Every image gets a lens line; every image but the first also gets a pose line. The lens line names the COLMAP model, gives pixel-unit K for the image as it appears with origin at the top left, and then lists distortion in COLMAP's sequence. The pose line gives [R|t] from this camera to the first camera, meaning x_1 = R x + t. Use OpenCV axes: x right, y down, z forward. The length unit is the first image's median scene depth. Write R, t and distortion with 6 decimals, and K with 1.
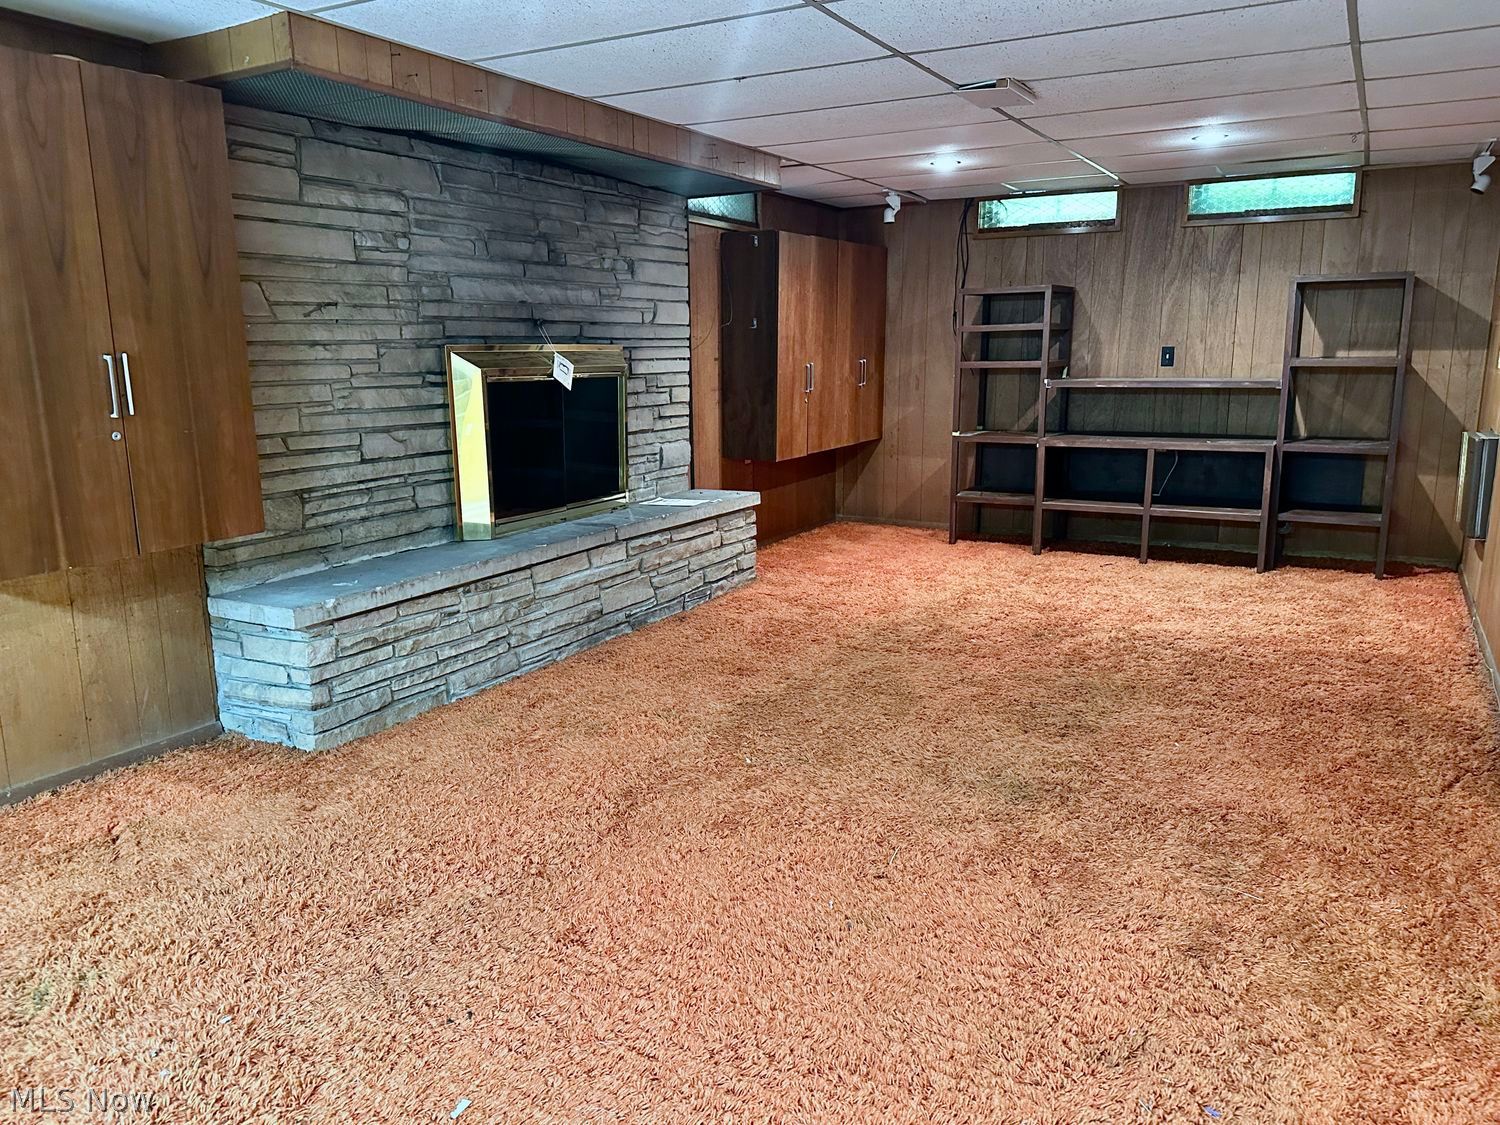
lens RADIAL K [[1093.0, 0, 749.8], [0, 1093.0, 580.6], [0, 0, 1]] dist [0.143898, -0.291593]
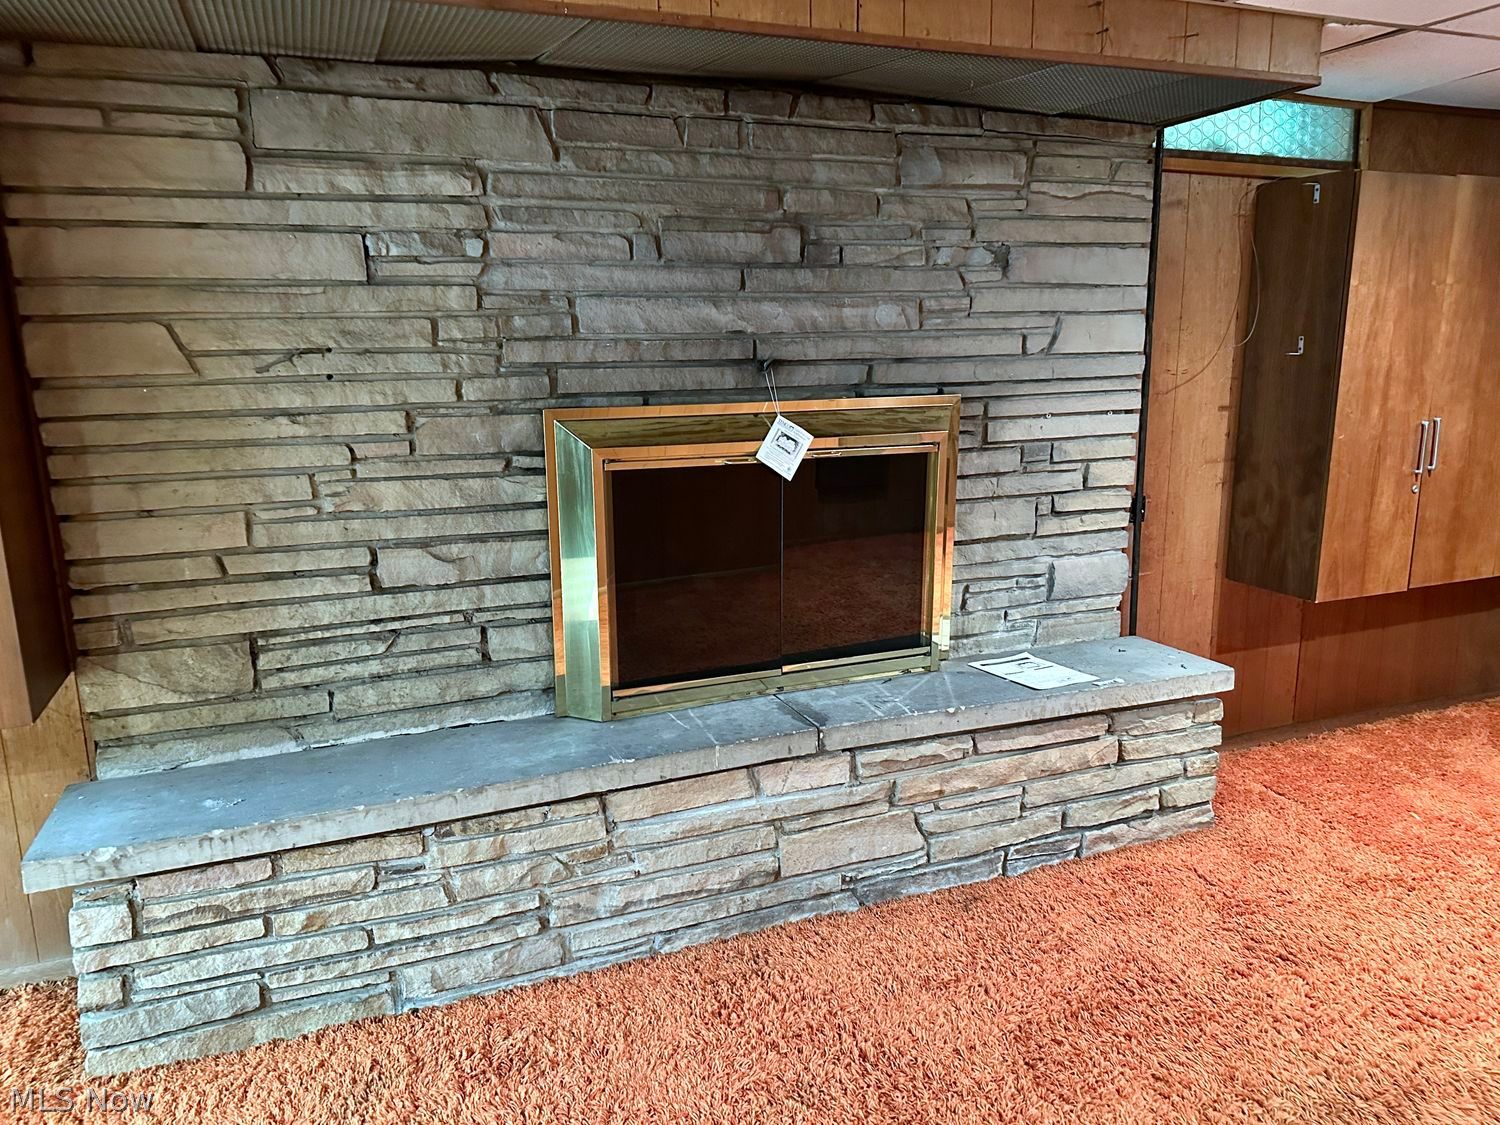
lens RADIAL K [[1062.9, 0, 750.4], [0, 1062.9, 571.6], [0, 0, 1]] dist [0.123662, -0.203108]
pose [[0.776948, 0.125560, -0.616917, 0.190675], [-0.124270, 0.991217, 0.045234, -0.162023], [0.617178, 0.041520, 0.785728, 0.597647]]
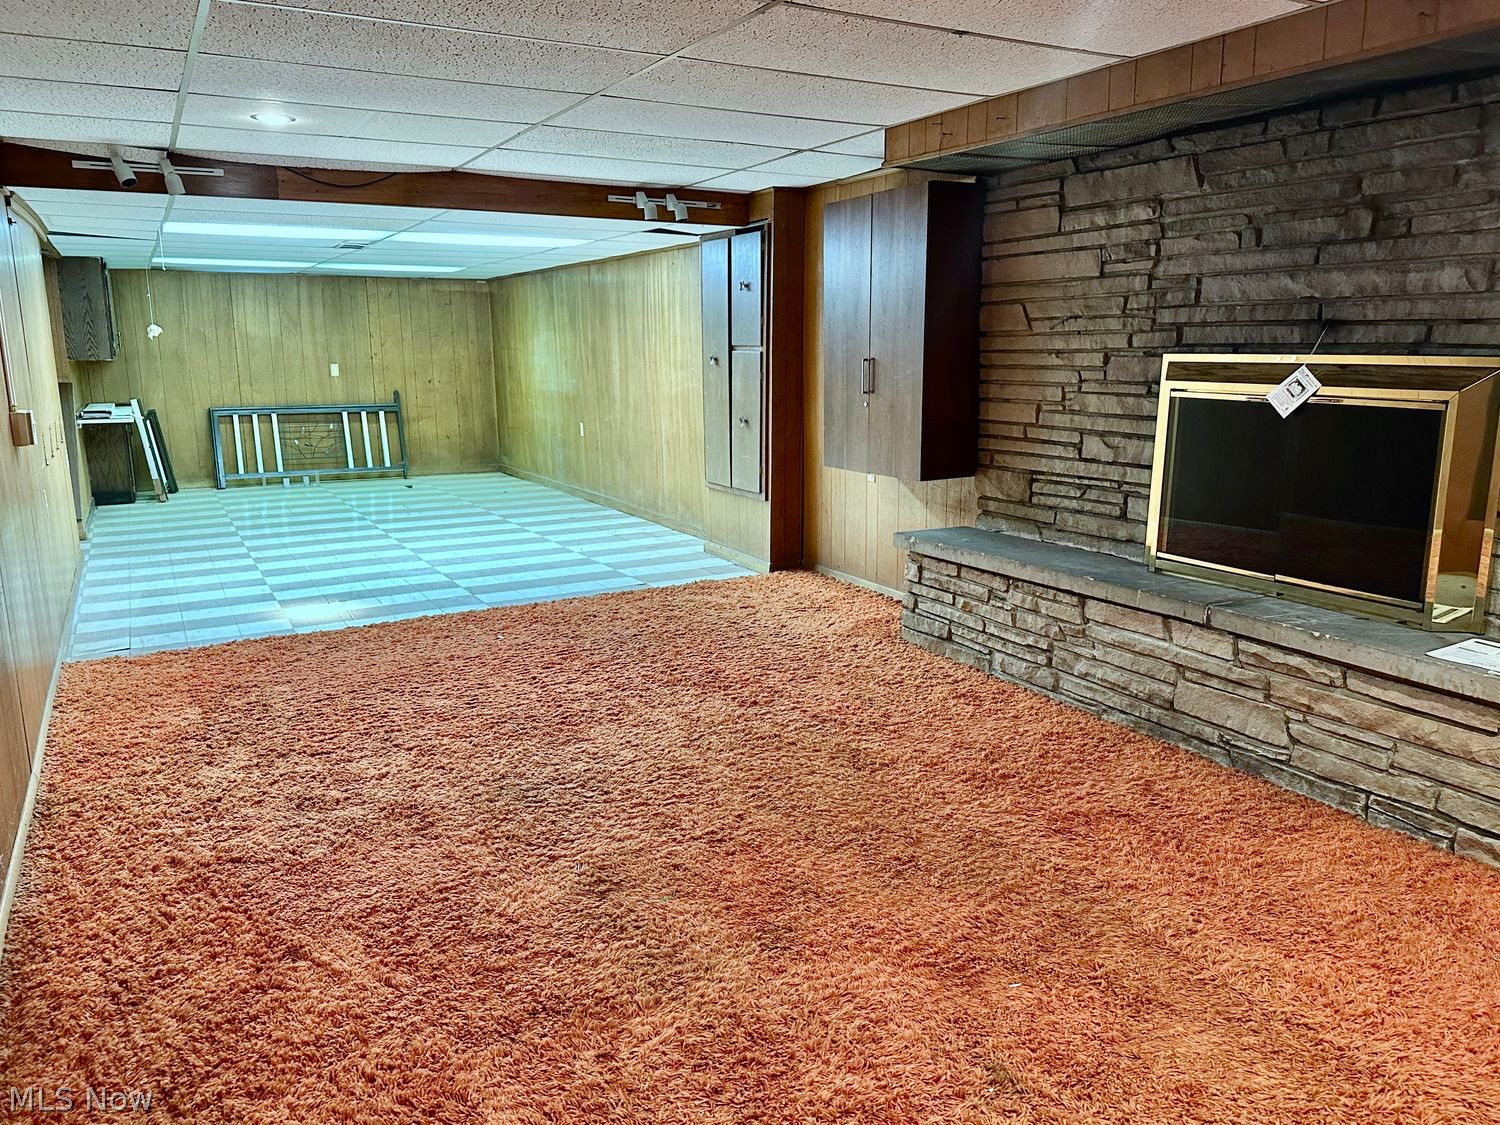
lens RADIAL K [[1088.8, 0, 742.5], [0, 1088.8, 558.3], [0, 0, 1]] dist [0.094687, -0.122440]
pose [[-0.529960, 0.175014, -0.829766, 0.695480], [-0.172075, 0.935923, 0.307307, -0.271558], [0.830381, 0.305643, -0.465887, 1.171708]]
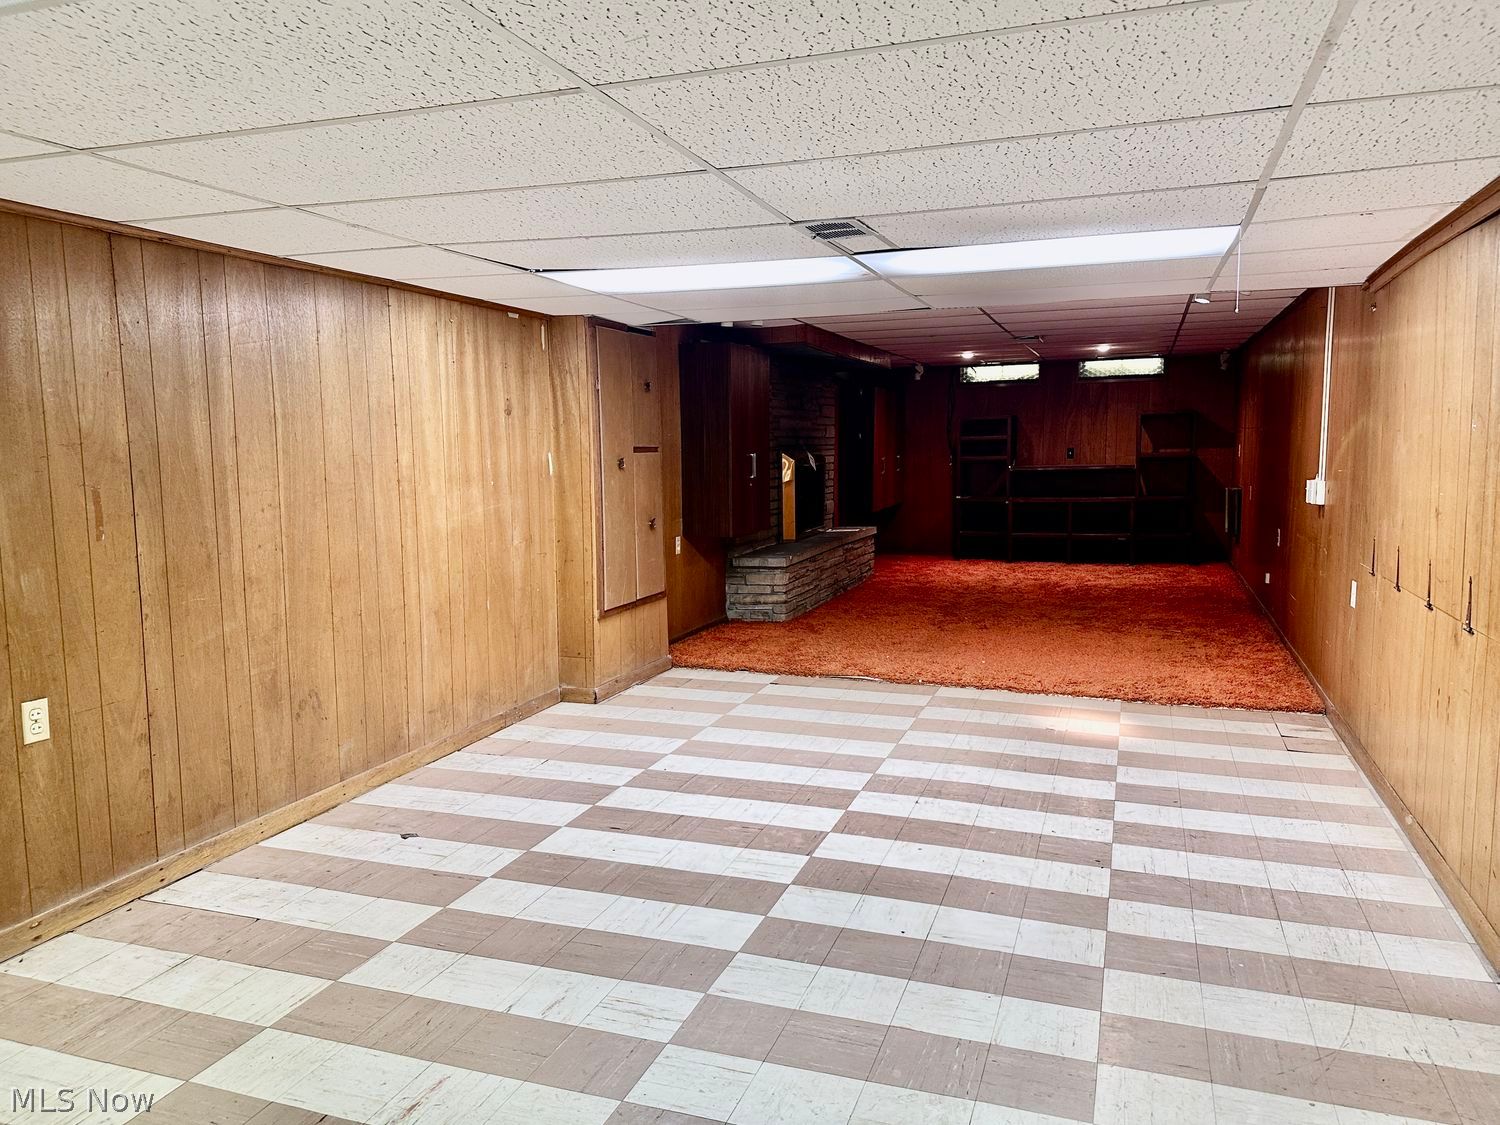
lens RADIAL K [[1088.8, 0, 742.5], [0, 1088.8, 558.3], [0, 0, 1]] dist [0.094687, -0.122440]
pose [[0.987041, -0.022163, 0.158931, -0.672957], [0.039232, 0.993689, -0.105083, 0.207803], [-0.155599, 0.109957, 0.981681, -1.001974]]
